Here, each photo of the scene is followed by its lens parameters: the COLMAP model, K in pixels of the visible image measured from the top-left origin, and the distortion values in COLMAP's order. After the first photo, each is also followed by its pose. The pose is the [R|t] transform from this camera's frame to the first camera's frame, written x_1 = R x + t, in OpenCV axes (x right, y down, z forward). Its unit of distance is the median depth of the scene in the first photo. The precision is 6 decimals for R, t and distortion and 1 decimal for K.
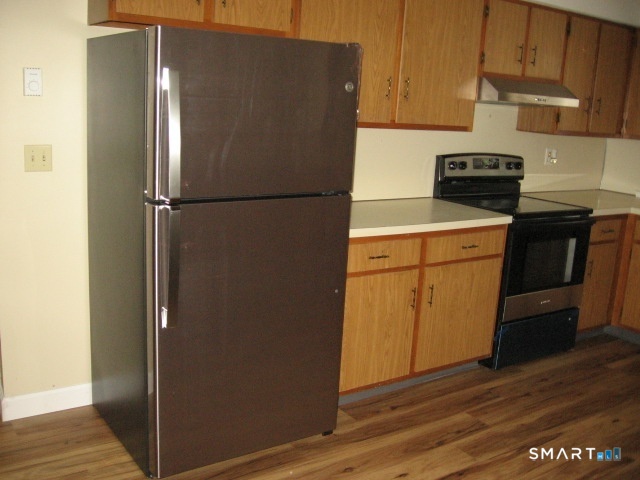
lens RADIAL K [[671.7, 0, 319.7], [0, 671.7, 236.1], [0, 0, 1]] dist [-0.094978, 0.000000]
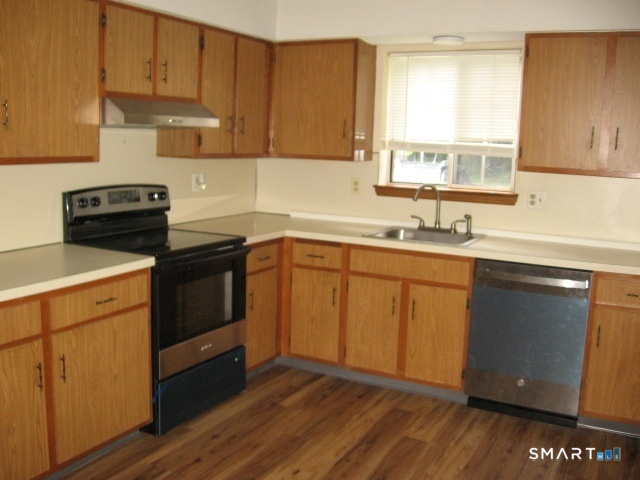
lens RADIAL K [[671.7, 0, 319.1], [0, 671.7, 242.1], [0, 0, 1]] dist [-0.094978, 0.000000]
pose [[0.884403, -0.103285, 0.455153, 0.078897], [0.116204, 0.993225, -0.000408, -0.021816], [-0.452027, 0.053252, 0.890413, 0.125414]]
